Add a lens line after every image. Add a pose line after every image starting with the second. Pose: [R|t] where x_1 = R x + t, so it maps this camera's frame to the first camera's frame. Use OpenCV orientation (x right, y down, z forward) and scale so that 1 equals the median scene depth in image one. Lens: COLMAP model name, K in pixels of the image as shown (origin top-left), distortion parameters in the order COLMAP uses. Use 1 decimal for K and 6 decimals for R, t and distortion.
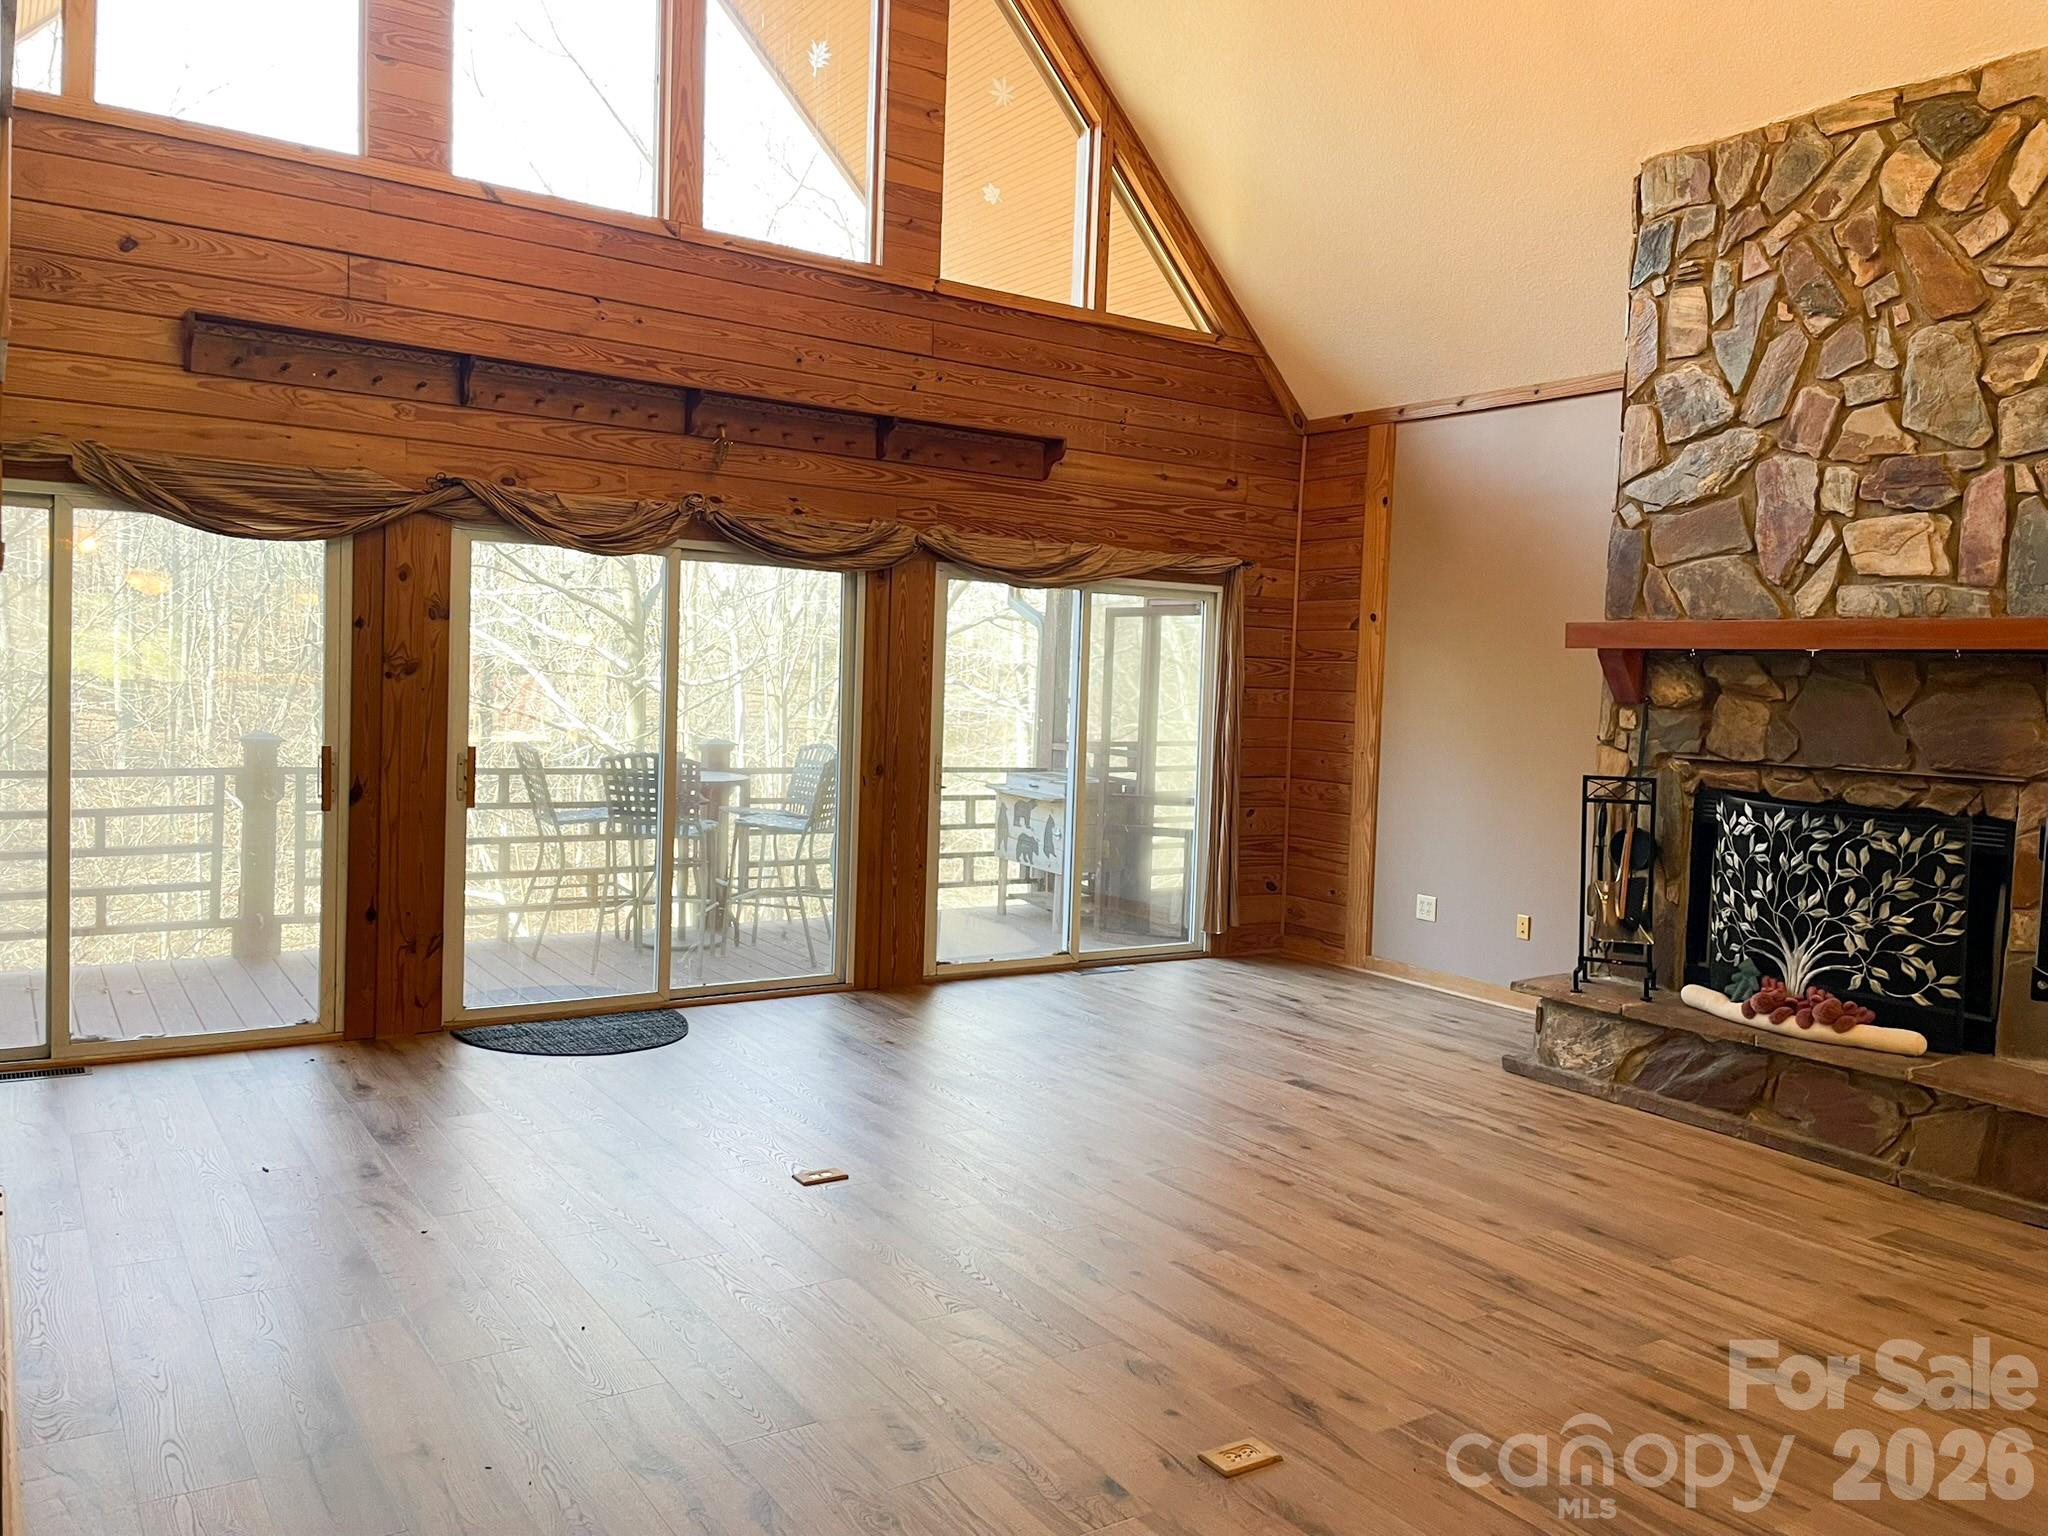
lens RADIAL K [[1540.1, 0, 1038.4], [0, 1540.1, 758.1], [0, 0, 1]] dist [0.100754, -0.128120]
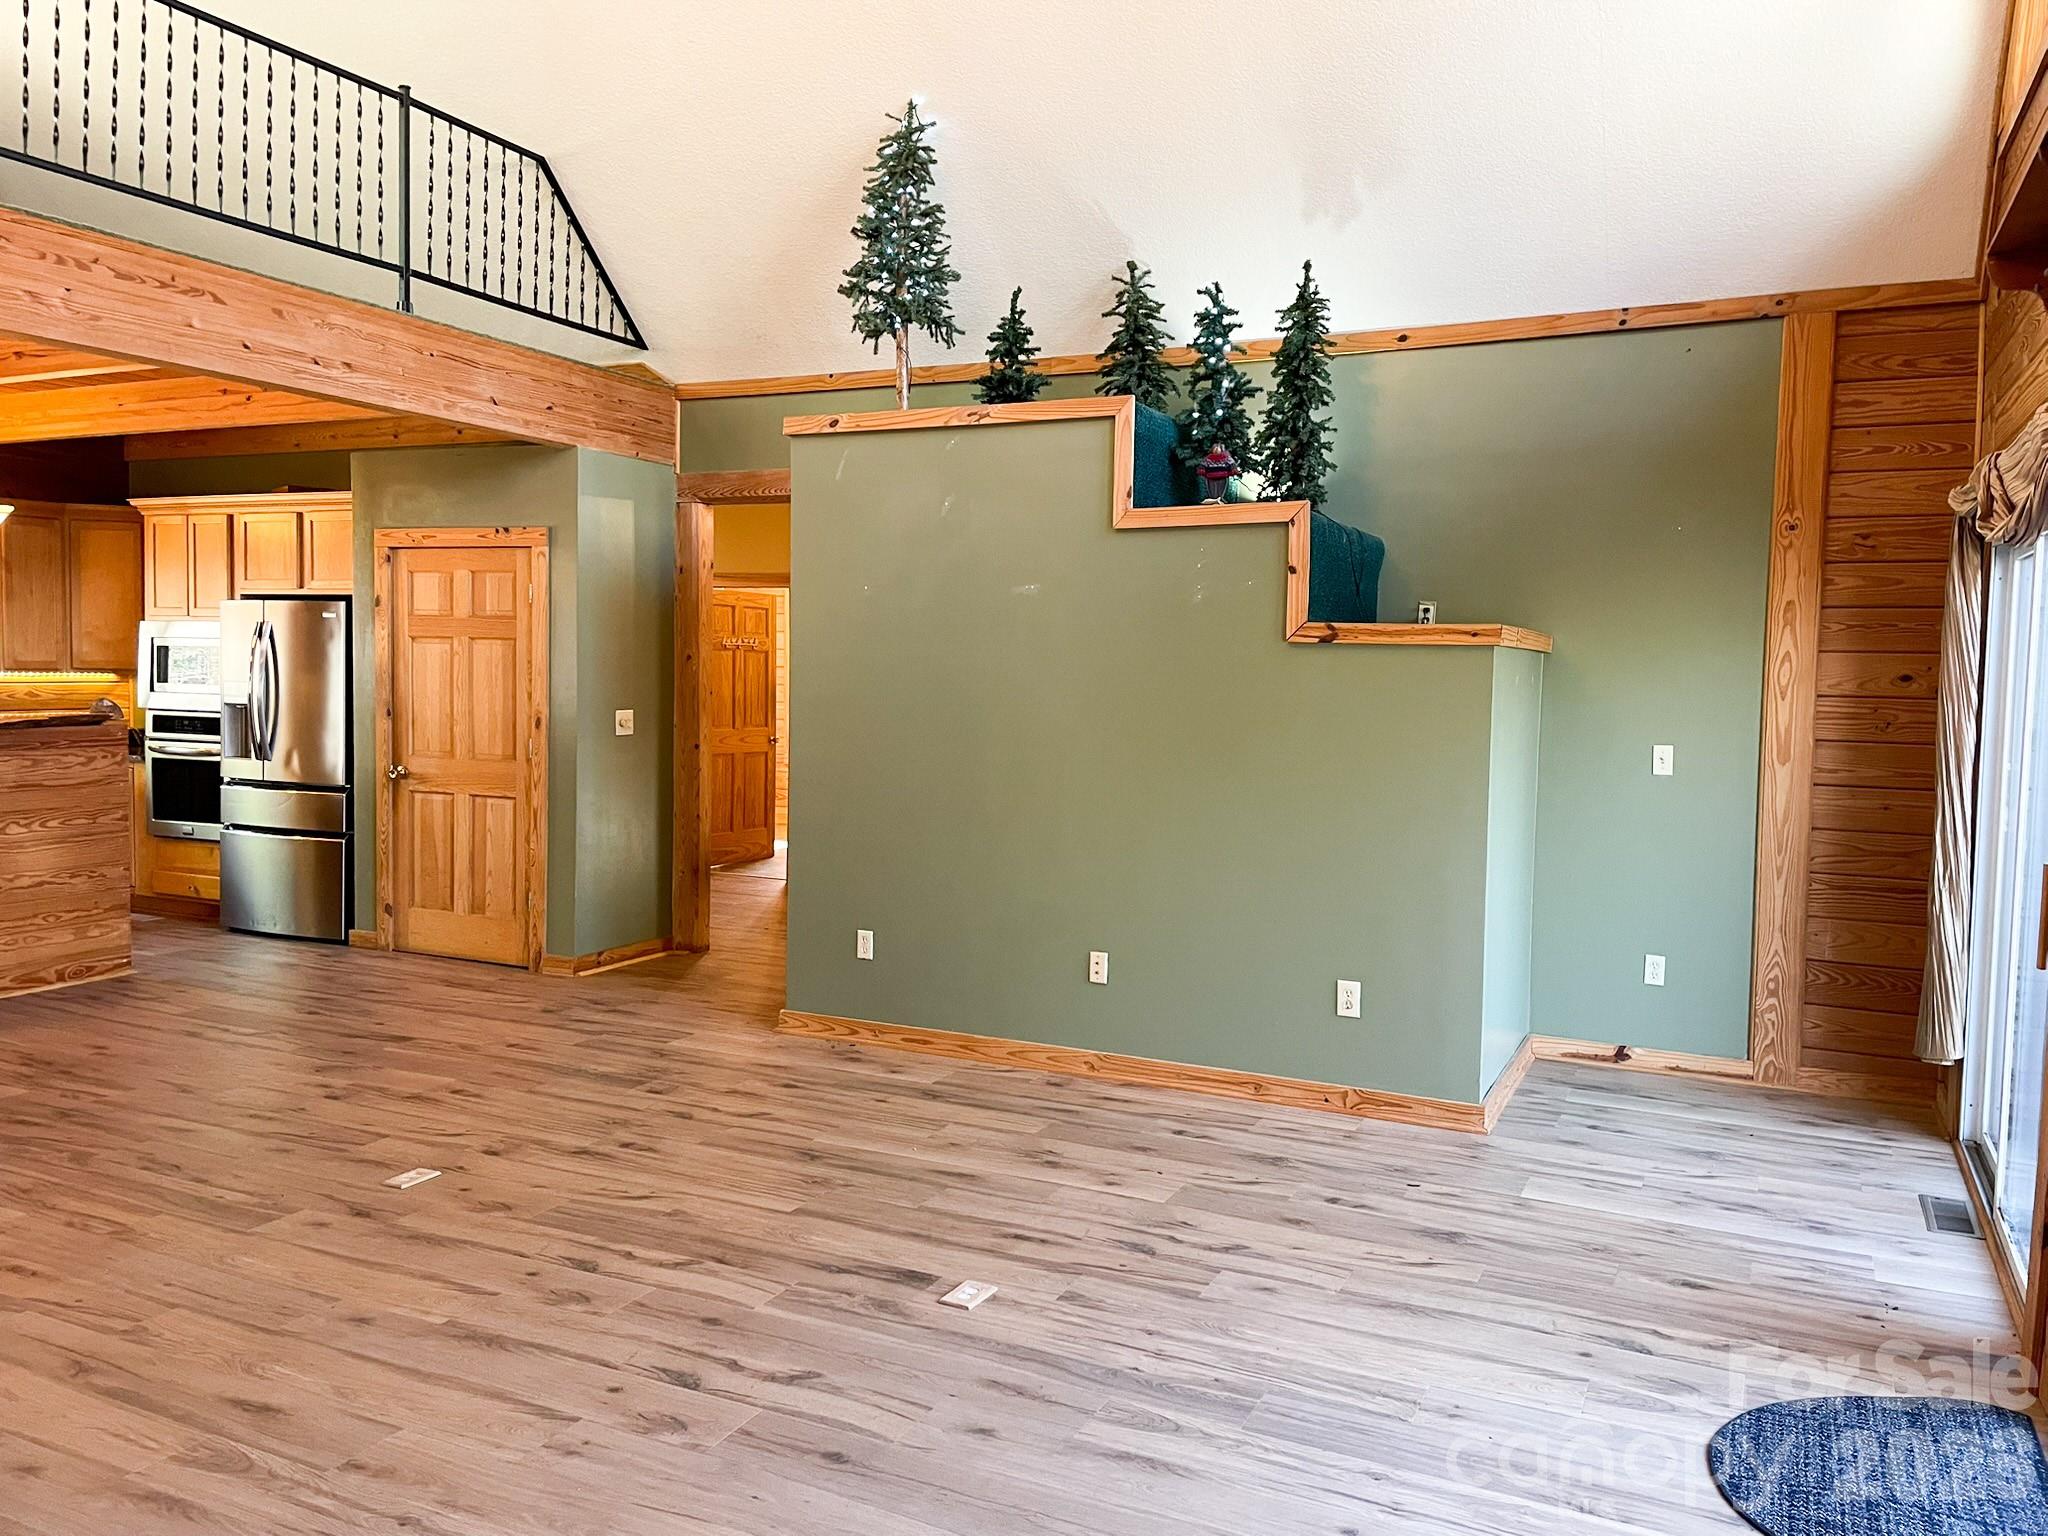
lens RADIAL K [[1540.1, 0, 1035.5], [0, 1540.1, 758.0], [0, 0, 1]] dist [0.100754, -0.128120]
pose [[-0.860039, -0.023854, -0.509670, 0.199532], [-0.079504, 0.992971, 0.087684, -0.070518], [0.503996, 0.115932, -0.855890, 1.304208]]
